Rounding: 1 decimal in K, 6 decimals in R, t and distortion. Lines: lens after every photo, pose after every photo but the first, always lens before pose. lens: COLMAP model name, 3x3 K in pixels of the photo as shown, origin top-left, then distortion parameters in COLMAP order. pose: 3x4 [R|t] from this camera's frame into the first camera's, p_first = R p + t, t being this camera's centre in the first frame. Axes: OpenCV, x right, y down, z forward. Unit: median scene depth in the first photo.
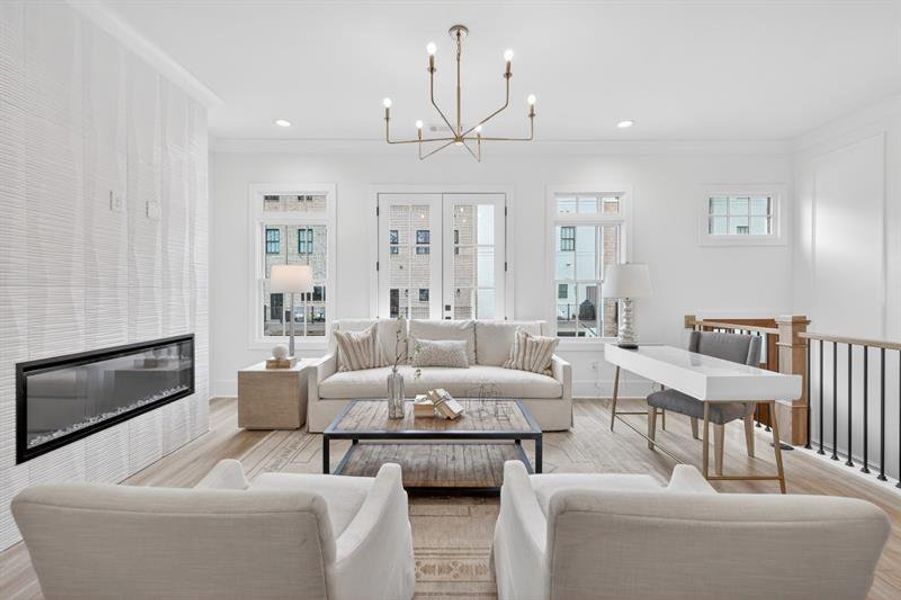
lens RADIAL K [[369.9, 0, 446.9], [0, 369.9, 298.9], [0, 0, 1]] dist [-0.001088, -0.000036]
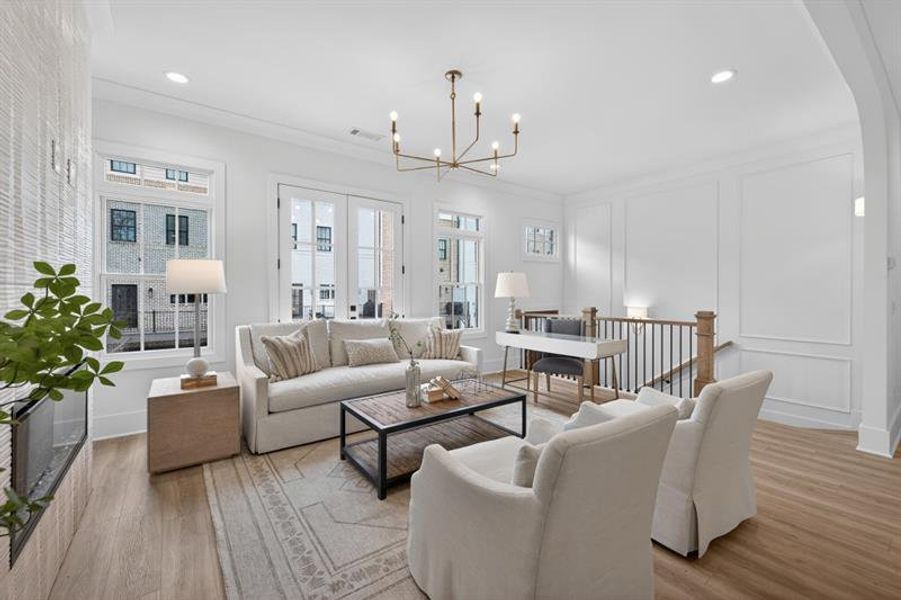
lens RADIAL K [[369.9, 0, 446.9], [0, 369.9, 298.9], [0, 0, 1]] dist [-0.001088, -0.000036]
pose [[0.807149, -0.009386, 0.590274, -0.511868], [0.009869, 0.999948, 0.002405, -0.001284], [-0.590266, 0.003884, 0.807200, 0.034731]]
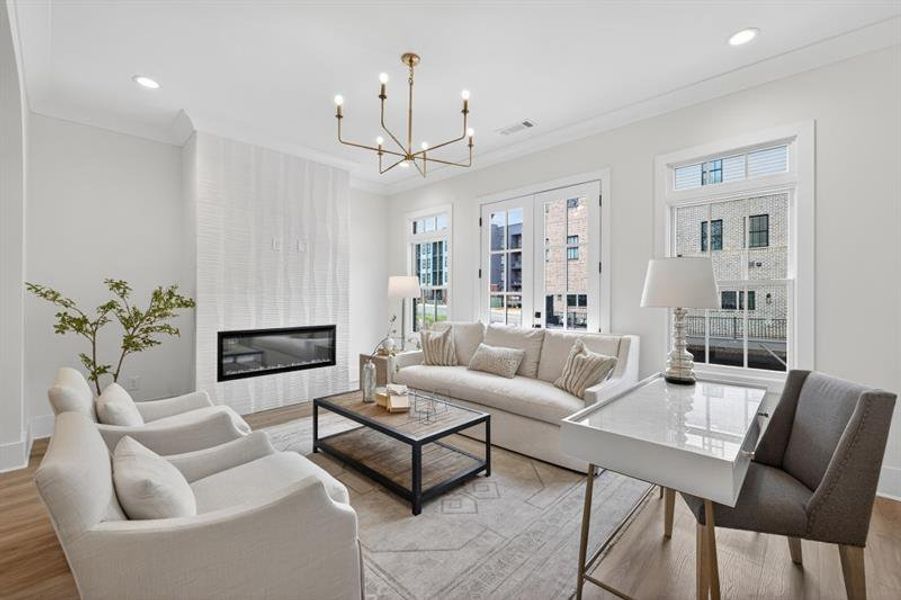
lens RADIAL K [[369.9, 0, 446.9], [0, 369.9, 298.9], [0, 0, 1]] dist [-0.001088, -0.000036]
pose [[0.721720, 0.005498, -0.692164, 0.634366], [-0.016134, 0.999830, -0.008881, -0.004934], [0.691998, 0.017577, 0.721686, 0.218762]]
